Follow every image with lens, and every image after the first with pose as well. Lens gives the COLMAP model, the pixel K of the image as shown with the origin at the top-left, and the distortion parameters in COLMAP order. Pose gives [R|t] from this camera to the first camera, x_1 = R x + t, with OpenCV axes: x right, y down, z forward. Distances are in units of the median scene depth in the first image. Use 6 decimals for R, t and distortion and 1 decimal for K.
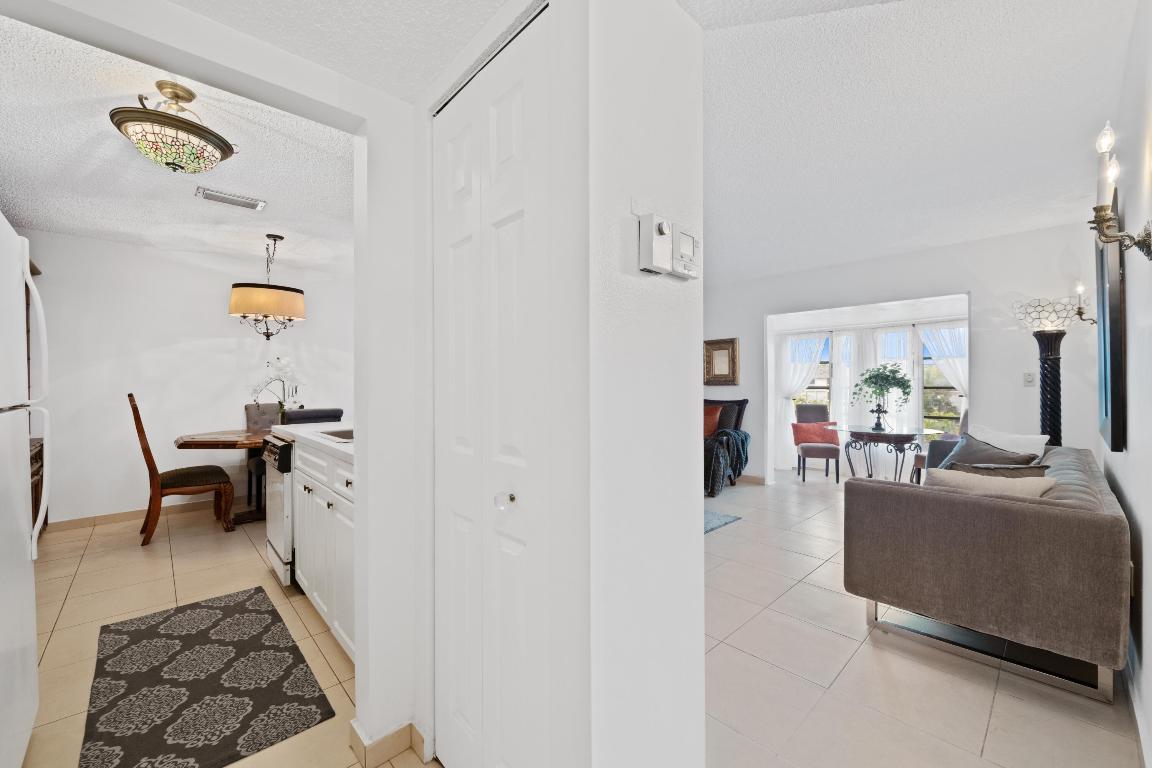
lens RADIAL K [[457.9, 0, 580.5], [0, 457.9, 383.0], [0, 0, 1]] dist [-0.000868, -0.000855]
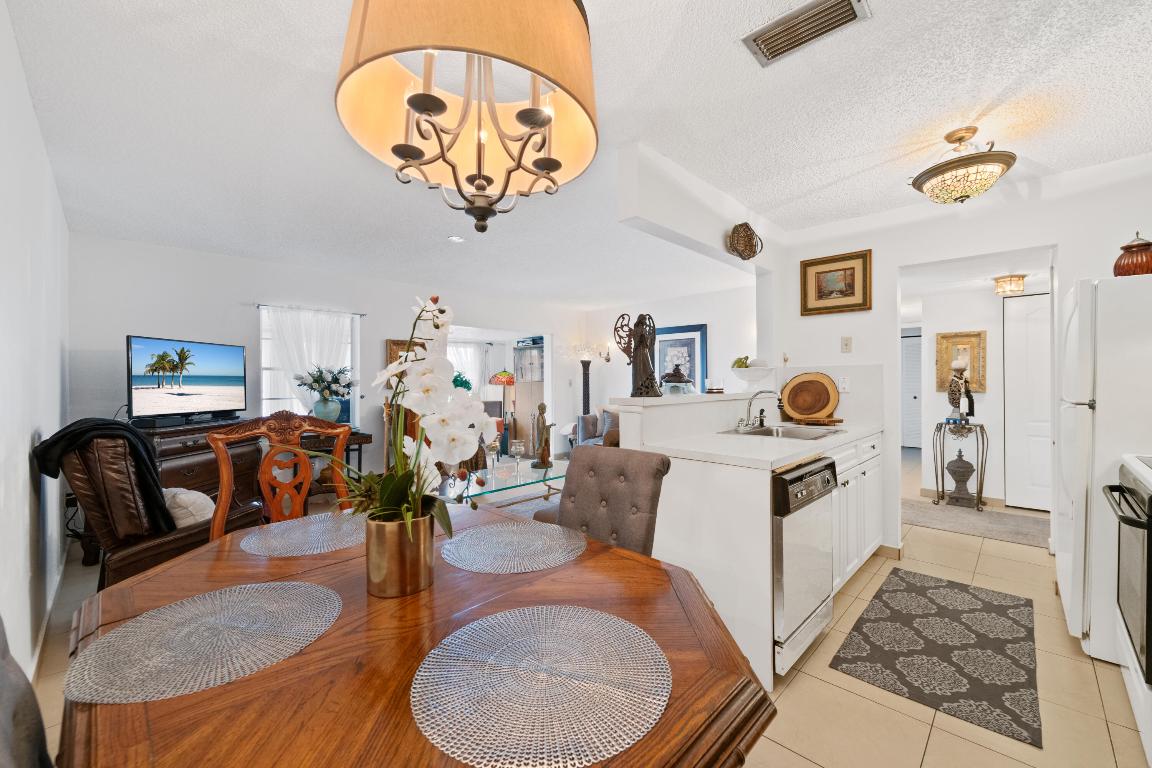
lens RADIAL K [[458.9, 0, 580.8], [0, 458.9, 382.1], [0, 0, 1]] dist [0.003289, -0.003564]
pose [[-0.047258, 0.002436, 0.998880, -1.101835], [0.004443, 0.999988, -0.002229, -0.007437], [-0.998873, 0.004333, -0.047268, 1.113214]]
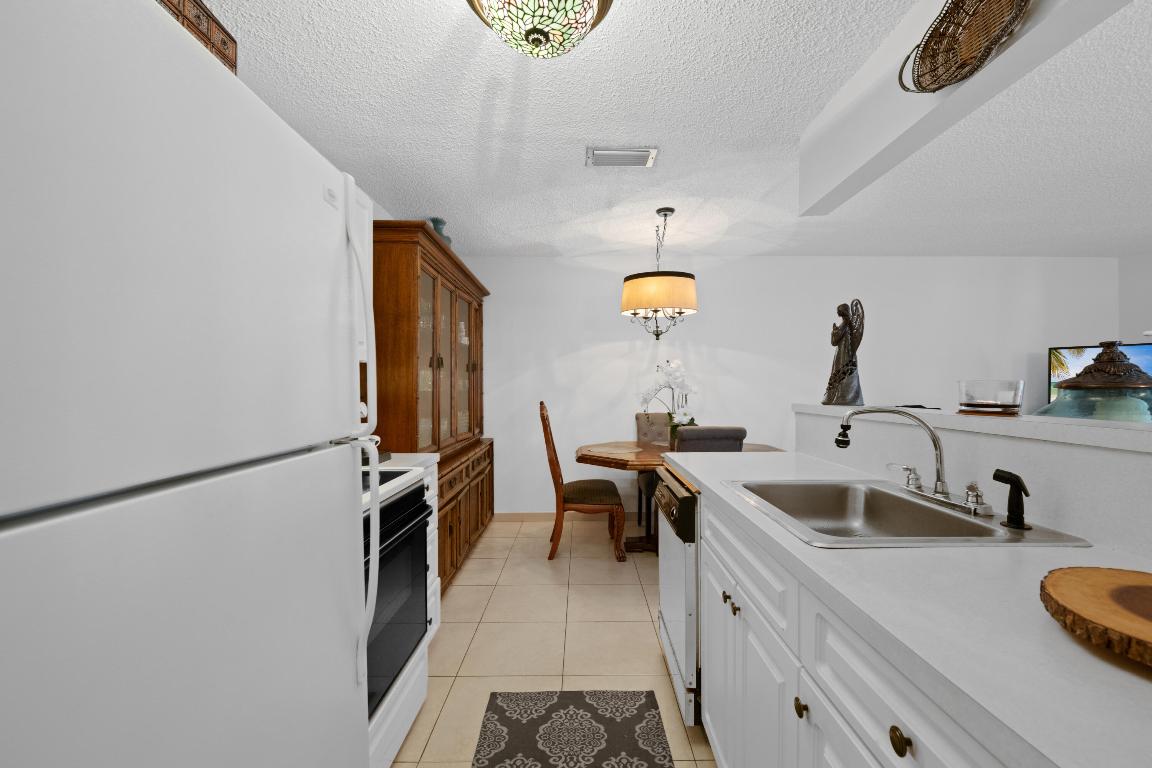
lens RADIAL K [[461.6, 0, 583.7], [0, 461.6, 390.8], [0, 0, 1]] dist [0.000385, -0.000178]
pose [[0.733612, 0.006345, -0.679539, -0.239612], [0.001502, 0.999939, 0.010958, -0.011263], [0.679567, -0.009060, 0.733557, 0.331204]]
